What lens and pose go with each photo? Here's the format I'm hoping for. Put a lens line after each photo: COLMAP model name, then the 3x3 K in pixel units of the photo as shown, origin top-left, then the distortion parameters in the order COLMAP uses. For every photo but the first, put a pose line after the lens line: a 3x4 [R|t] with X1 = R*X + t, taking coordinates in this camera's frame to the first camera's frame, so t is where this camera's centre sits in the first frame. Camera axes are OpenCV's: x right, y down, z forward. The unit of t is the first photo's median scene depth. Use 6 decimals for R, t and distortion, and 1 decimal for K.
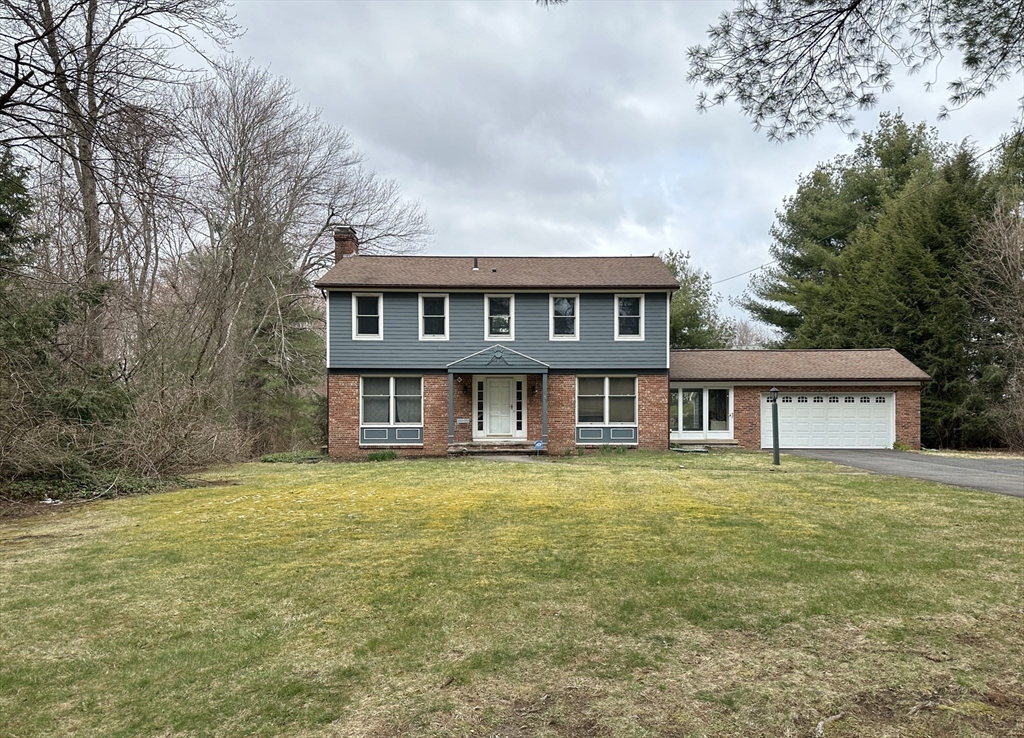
lens RADIAL K [[761.2, 0, 512.0], [0, 761.2, 369.0], [0, 0, 1]] dist [-0.003958, -0.000982]
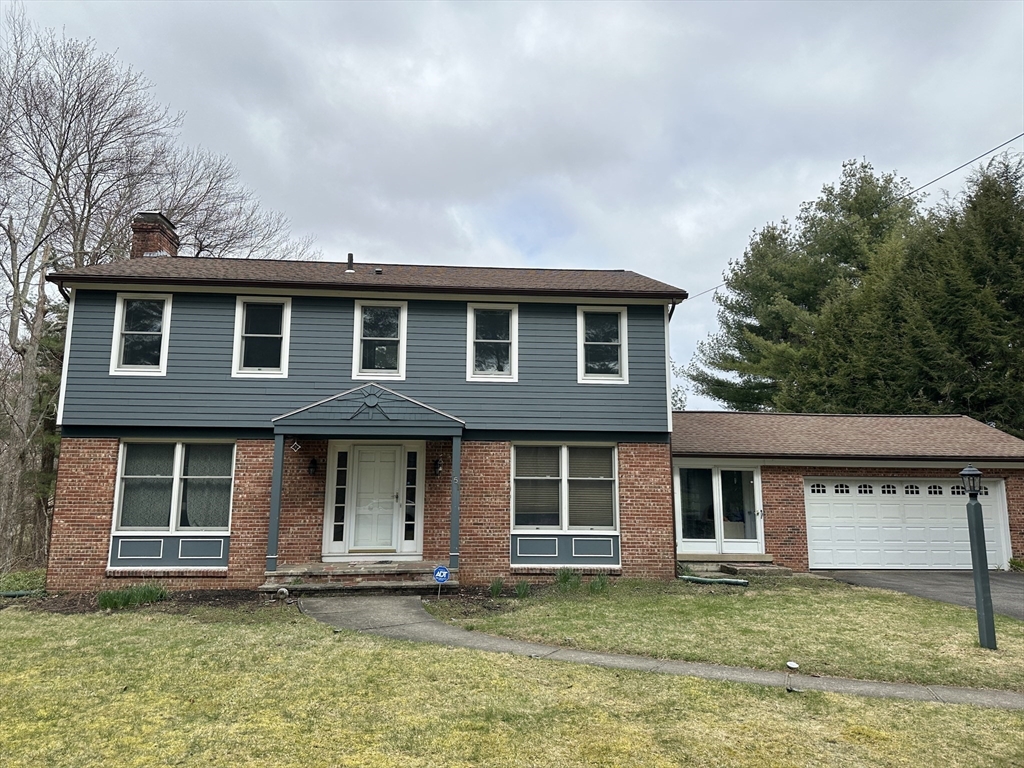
lens RADIAL K [[700.9, 0, 489.4], [0, 700.9, 383.5], [0, 0, 1]] dist [0.123454, -0.158988]
pose [[0.996746, 0.018688, 0.078404, 0.025111], [-0.010716, 0.994840, -0.100893, 0.017857], [-0.079885, 0.099725, 0.991803, 0.469415]]
